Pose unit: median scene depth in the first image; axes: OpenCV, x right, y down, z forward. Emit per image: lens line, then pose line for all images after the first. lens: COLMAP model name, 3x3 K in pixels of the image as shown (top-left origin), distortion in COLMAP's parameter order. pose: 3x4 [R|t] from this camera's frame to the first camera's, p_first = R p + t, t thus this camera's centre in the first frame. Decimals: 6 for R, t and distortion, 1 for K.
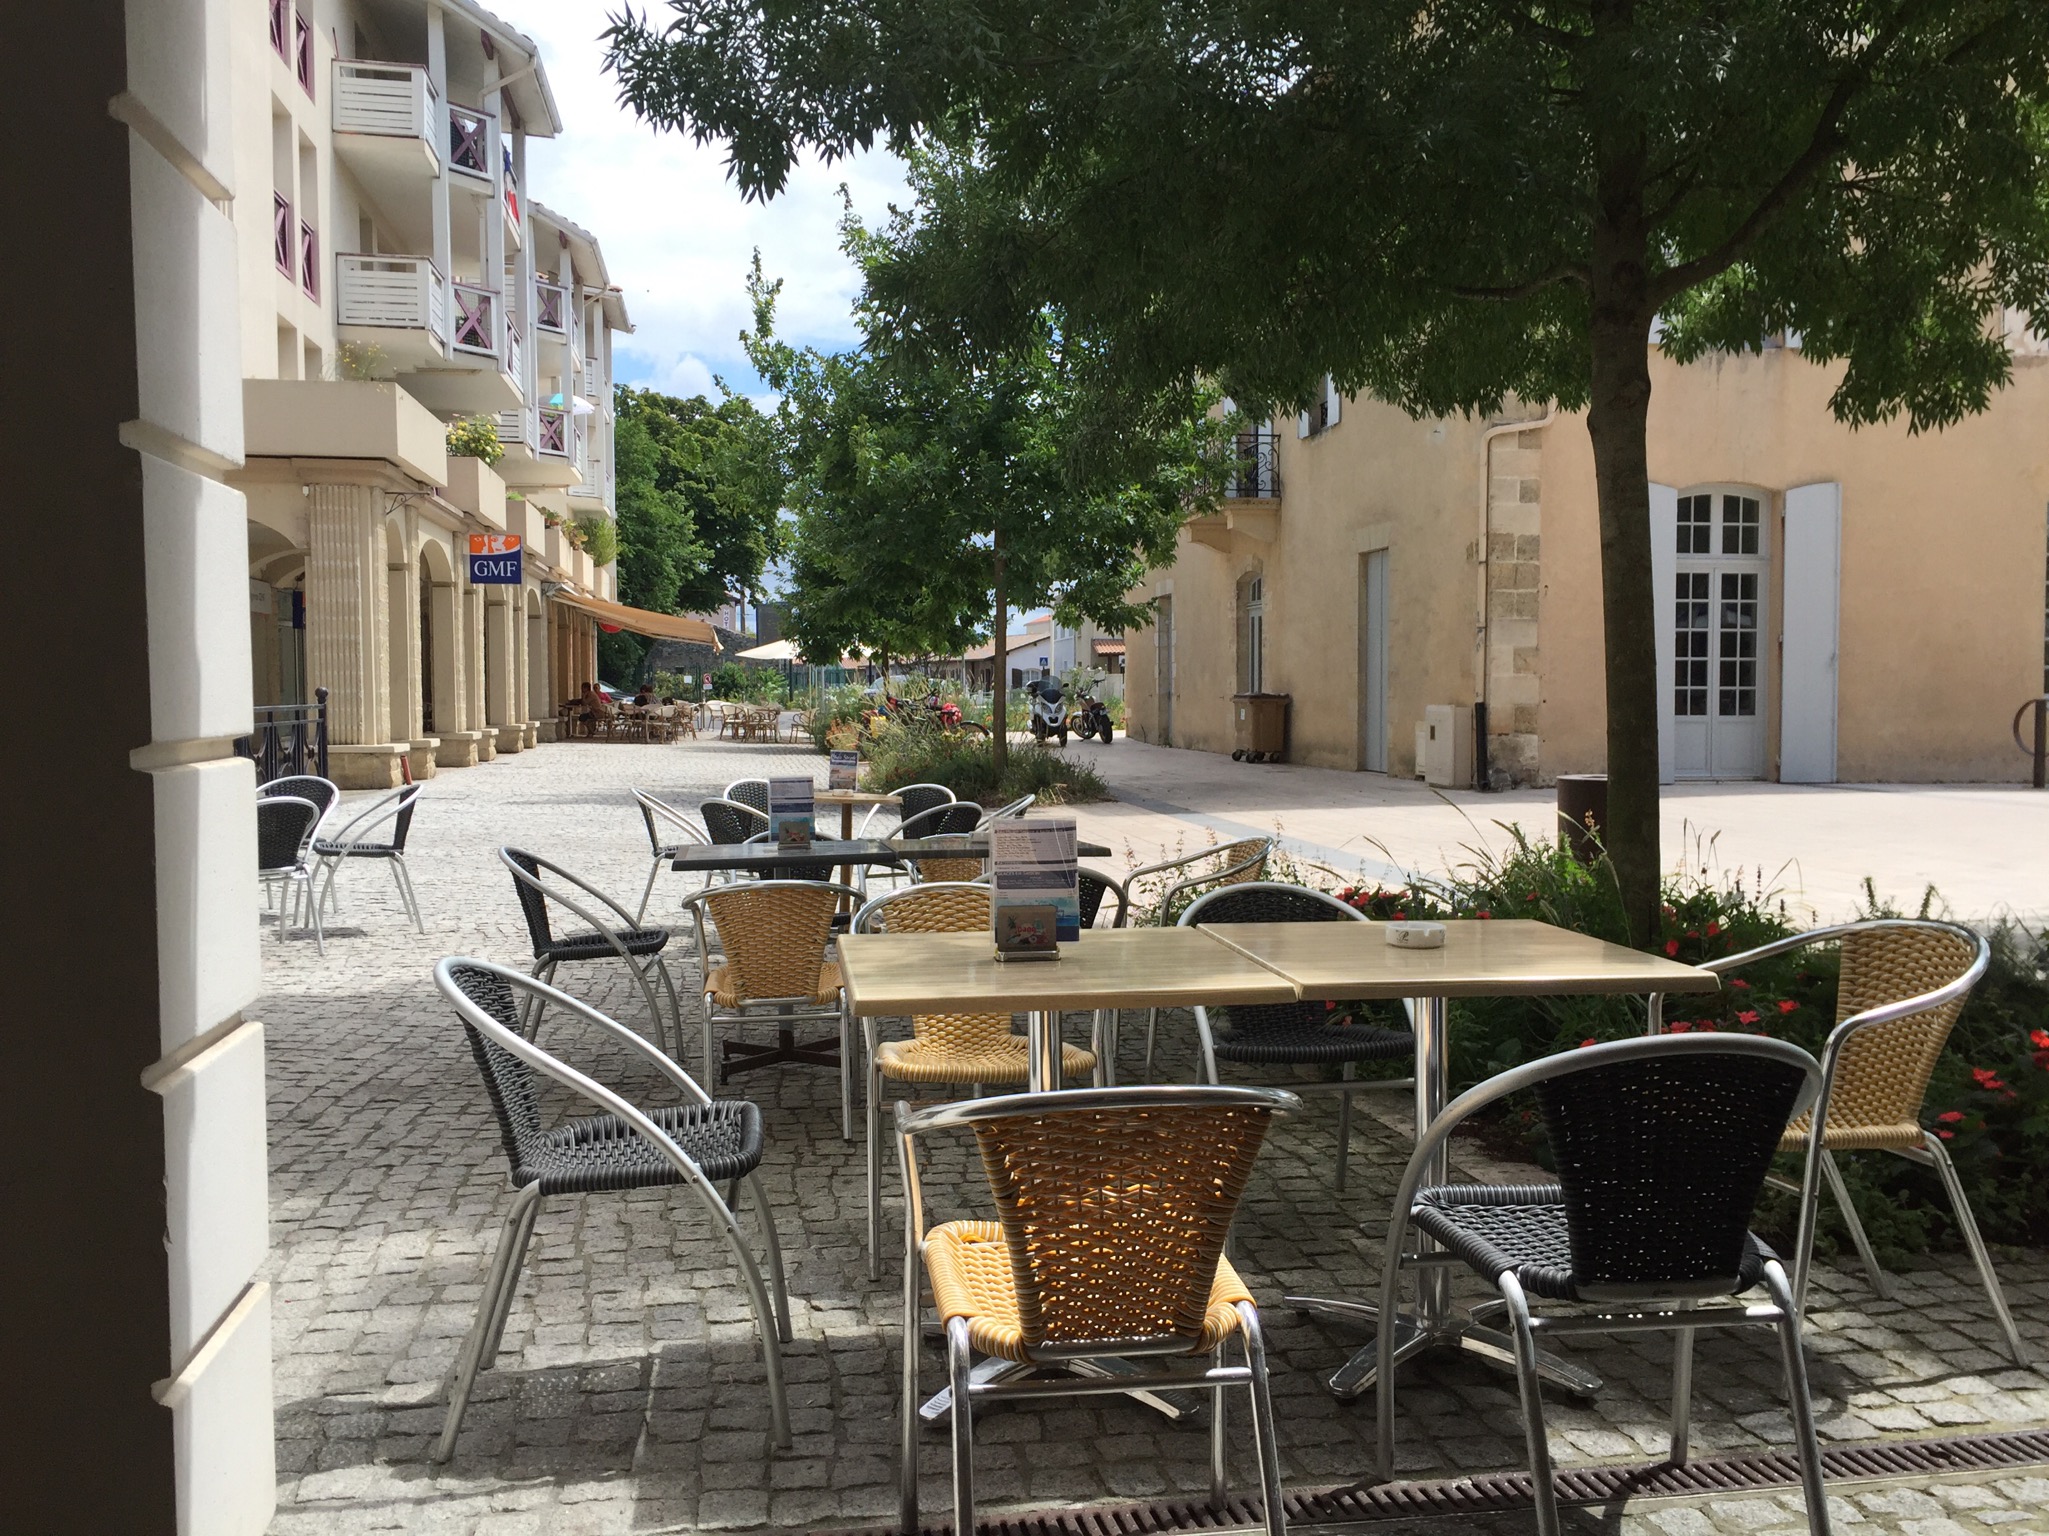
lens RADIAL K [[1755.7, 0, 1024.0], [0, 1755.7, 819.4], [0, 0, 1]] dist [0.093099, -0.130525]
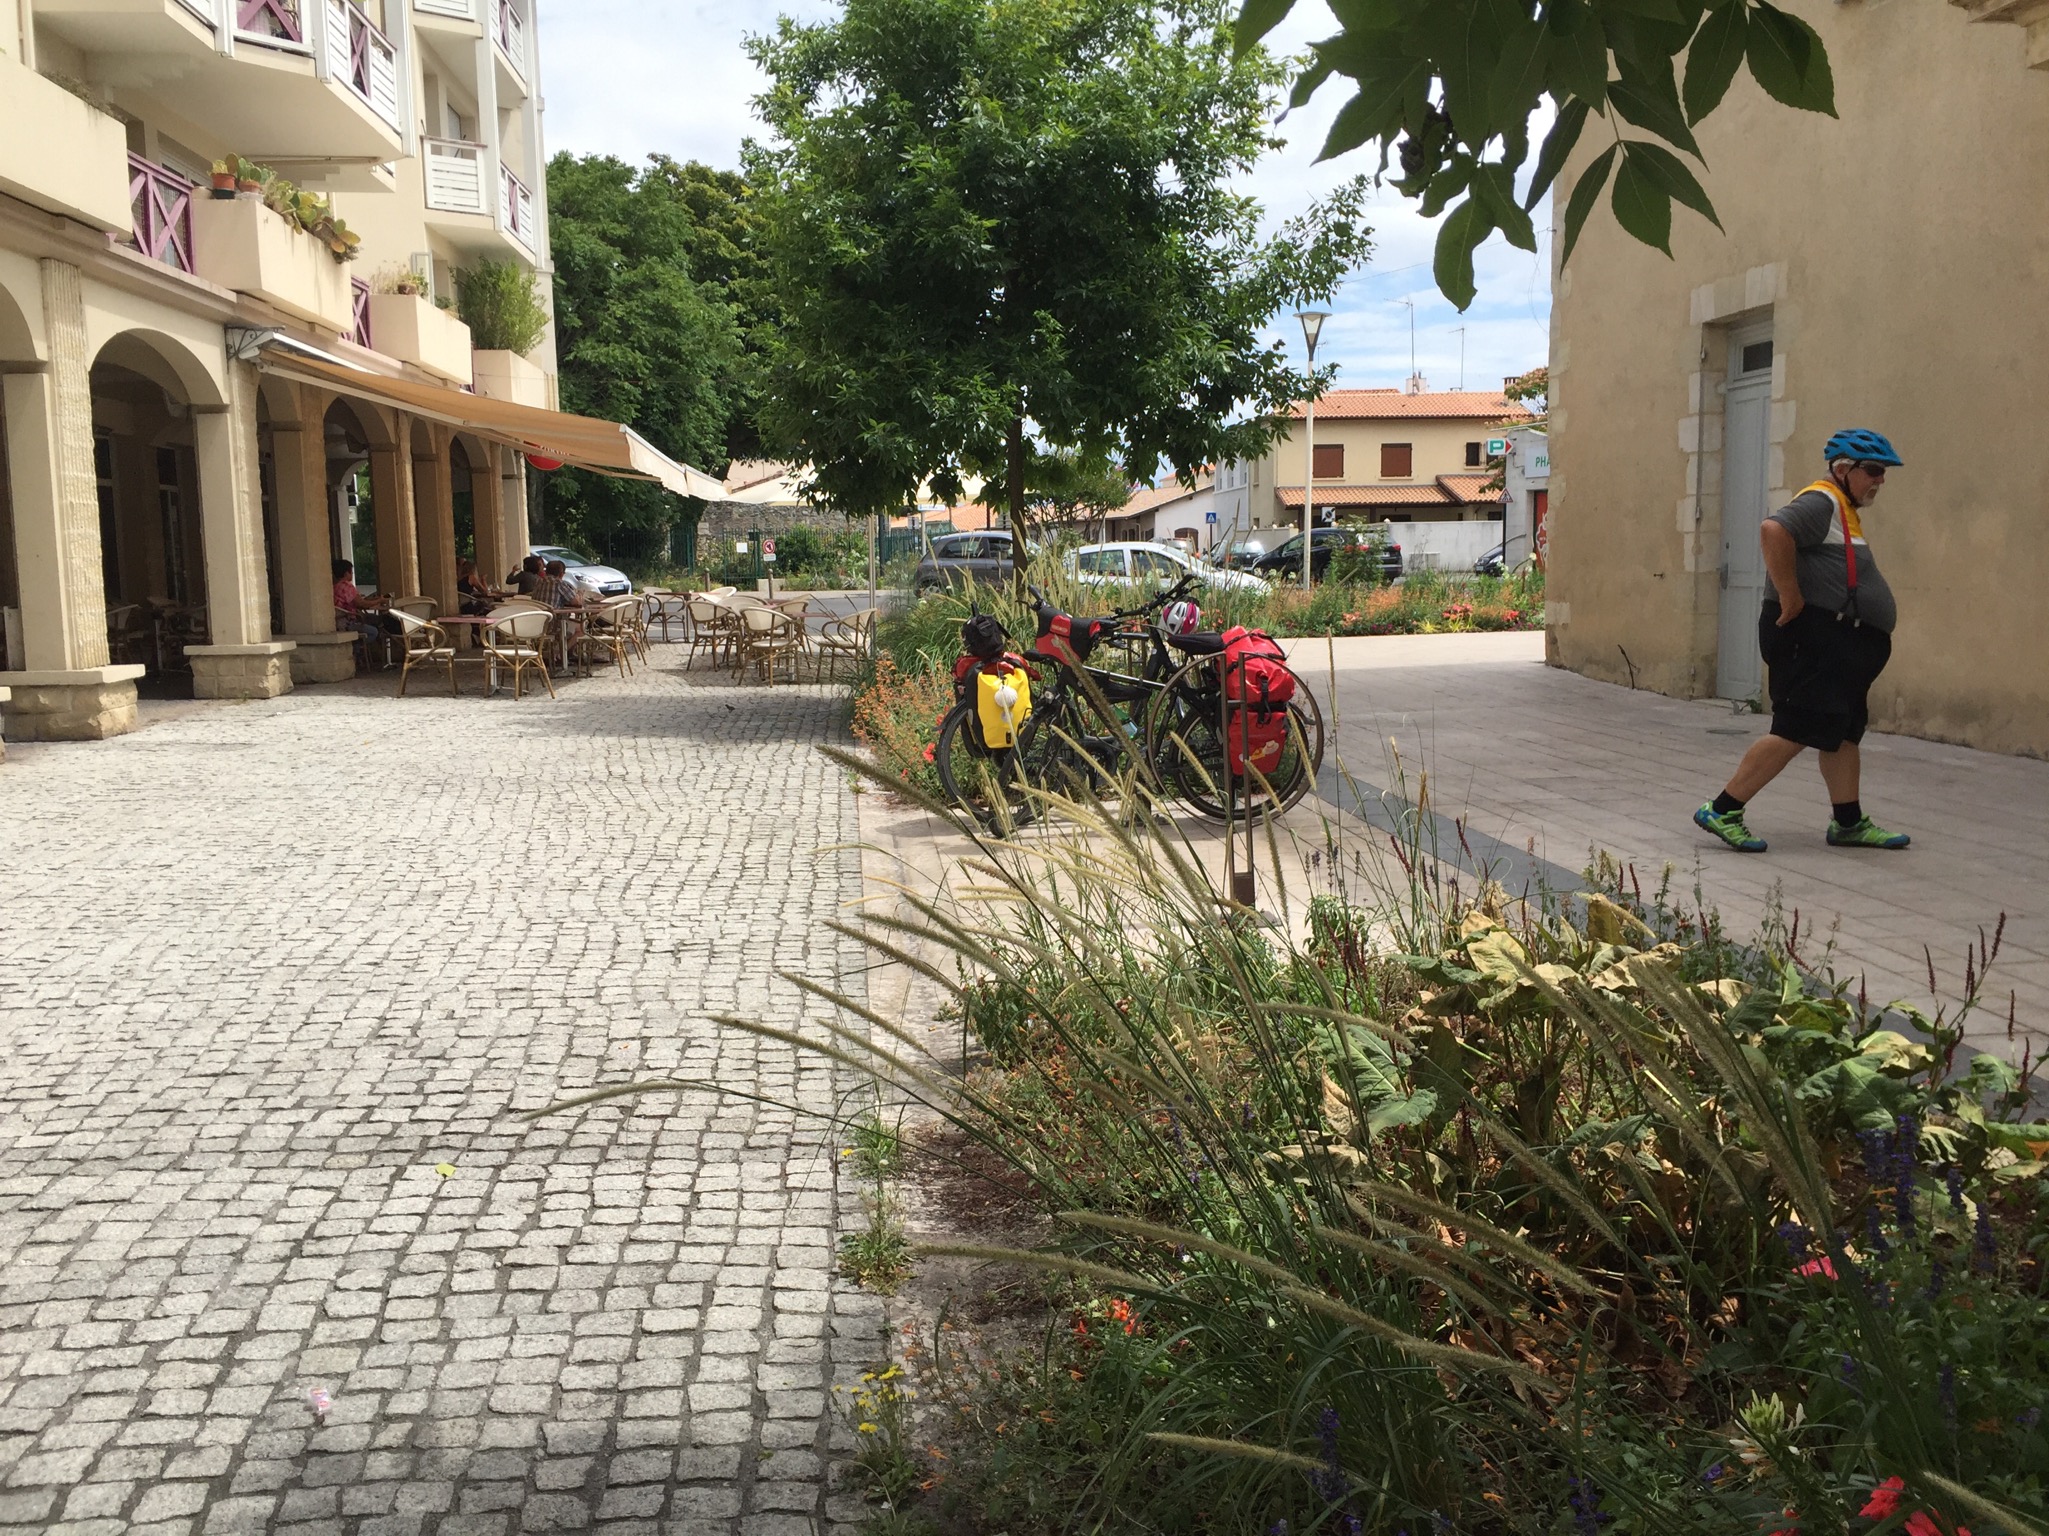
lens RADIAL K [[1740.7, 0, 1021.8], [0, 1740.7, 837.5], [0, 0, 1]] dist [0.090188, -0.120673]
pose [[0.997622, 0.001923, -0.068895, -0.024402], [0.004147, 0.996125, 0.087854, -0.023901], [0.068797, -0.087931, 0.993748, 0.292059]]
